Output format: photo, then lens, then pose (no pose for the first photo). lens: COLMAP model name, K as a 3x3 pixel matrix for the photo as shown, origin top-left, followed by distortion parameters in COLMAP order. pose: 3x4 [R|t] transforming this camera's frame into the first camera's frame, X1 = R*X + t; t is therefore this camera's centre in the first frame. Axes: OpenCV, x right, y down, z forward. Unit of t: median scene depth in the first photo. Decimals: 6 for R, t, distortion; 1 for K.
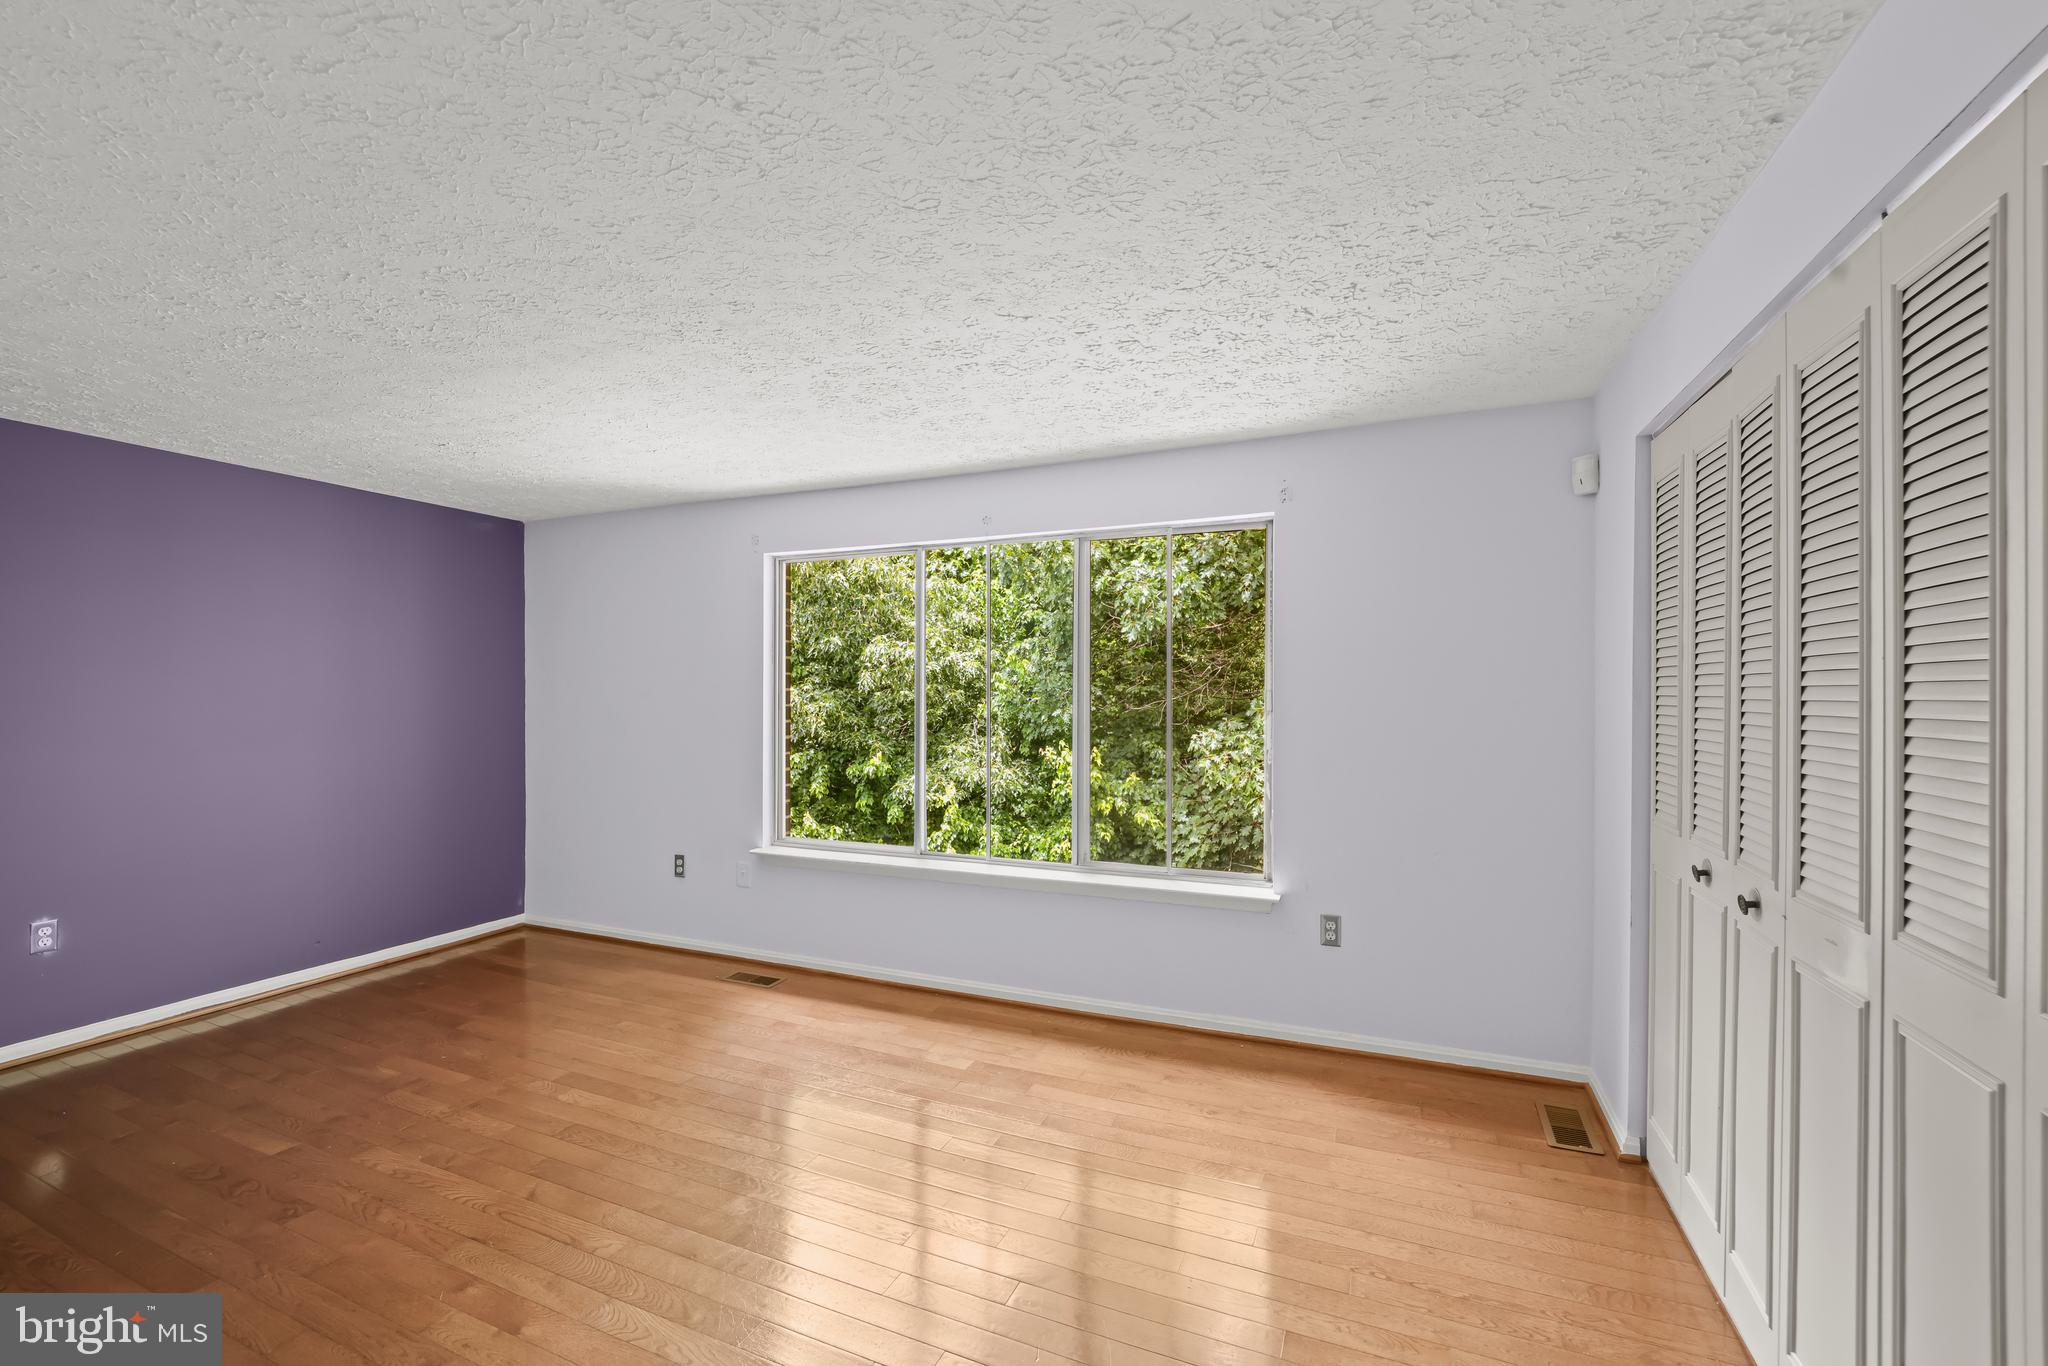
lens RADIAL K [[835.9, 0, 1024.0], [0, 835.9, 683.0], [0, 0, 1]] dist [-0.019161, -0.000296]
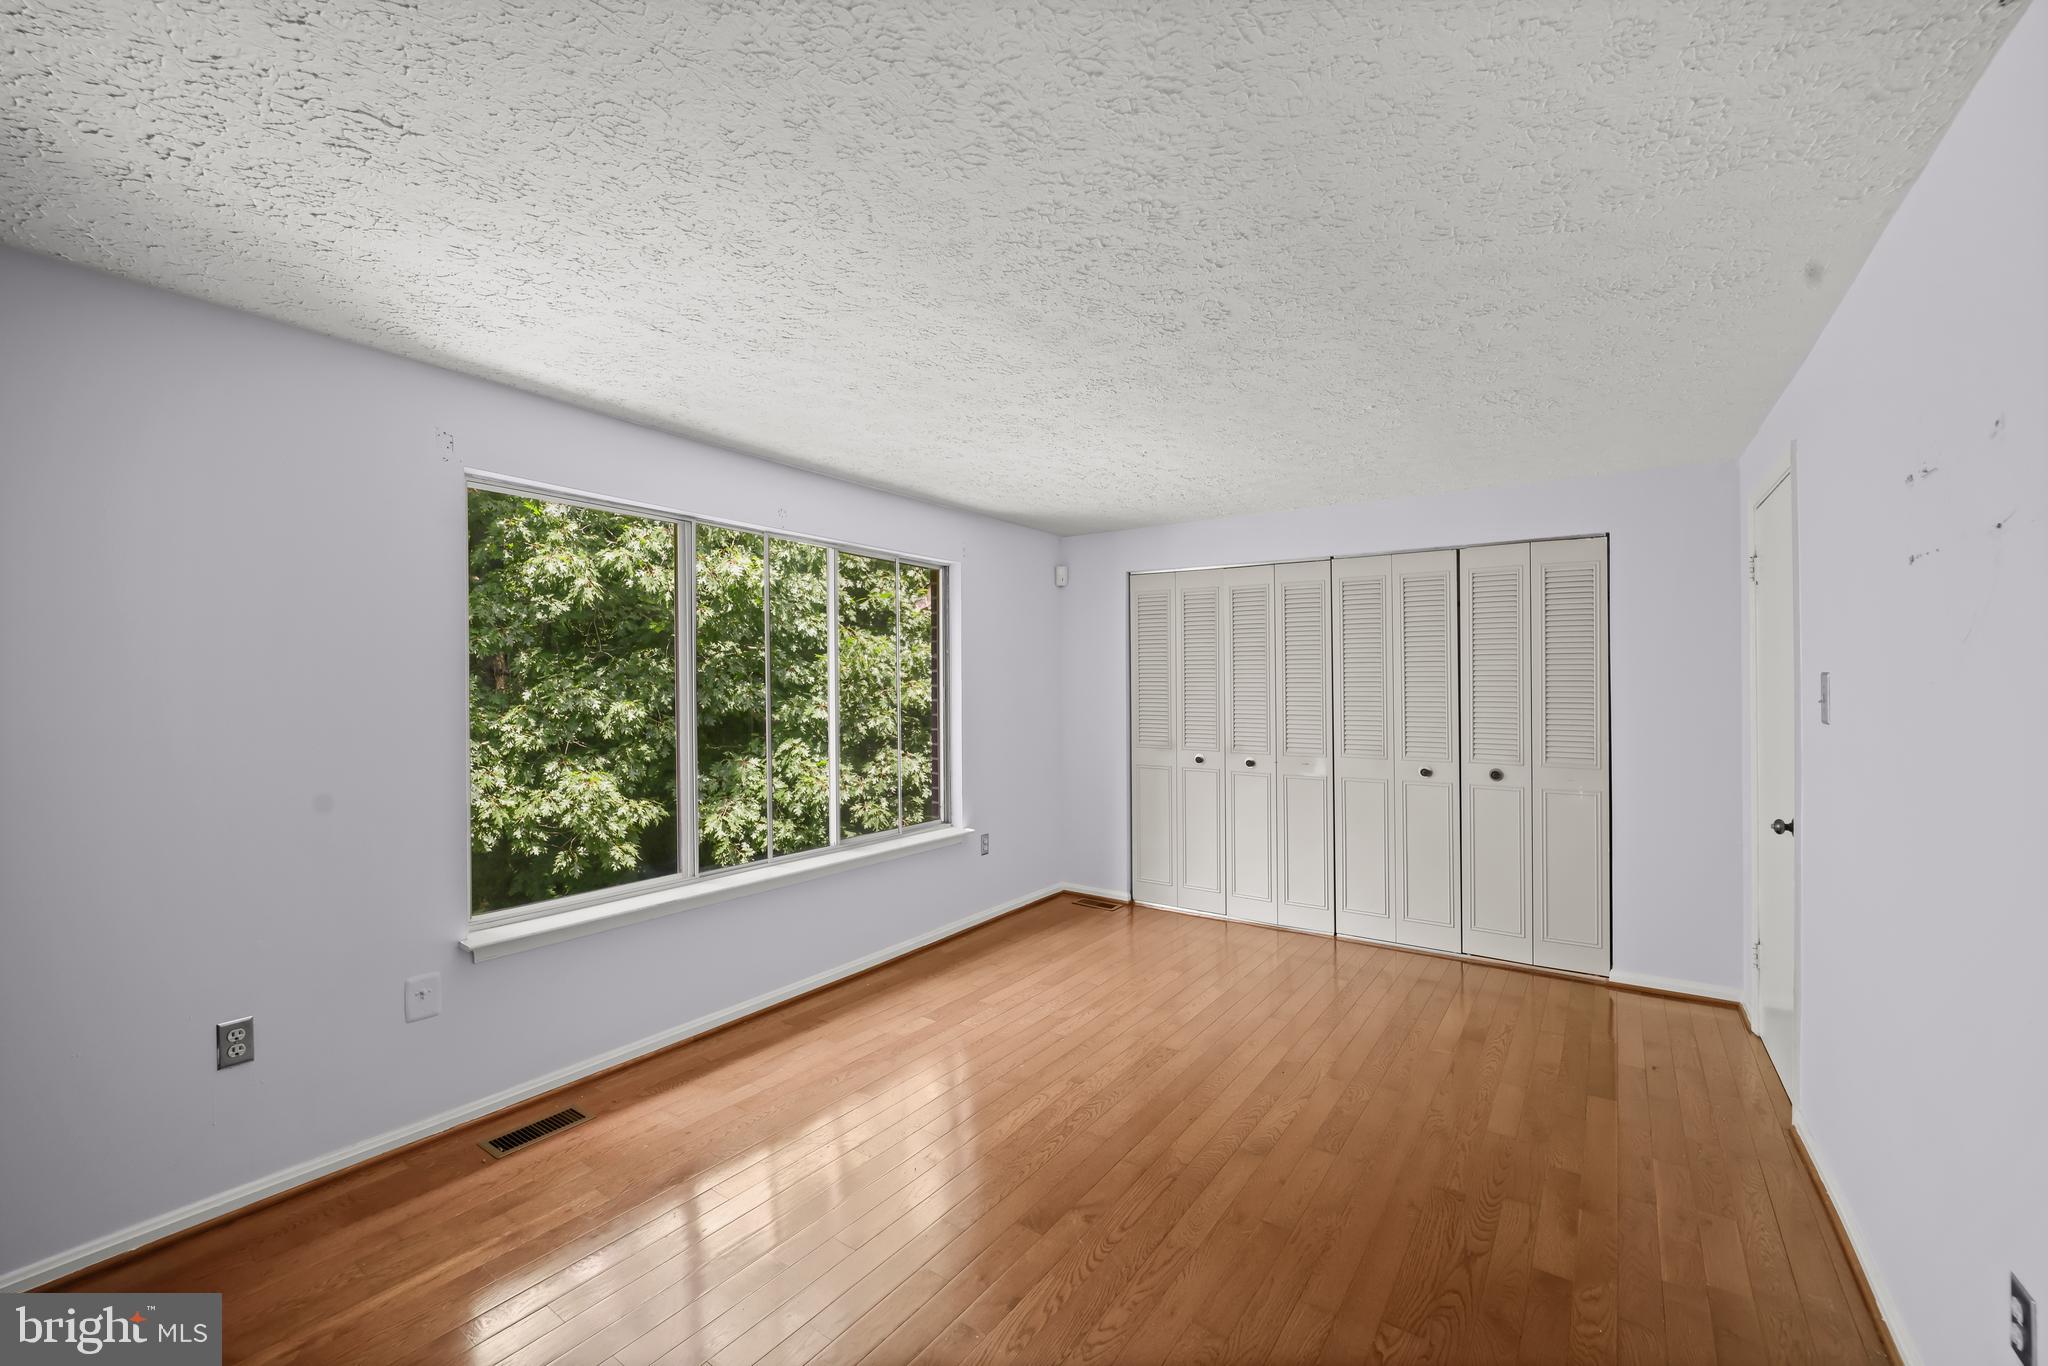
lens RADIAL K [[835.9, 0, 1024.0], [0, 835.9, 683.0], [0, 0, 1]] dist [-0.019161, -0.000296]
pose [[0.201978, -0.002440, 0.979387, -1.081257], [-0.019421, 0.999790, 0.006496, -0.010757], [-0.979198, -0.020333, 0.201888, 0.609021]]
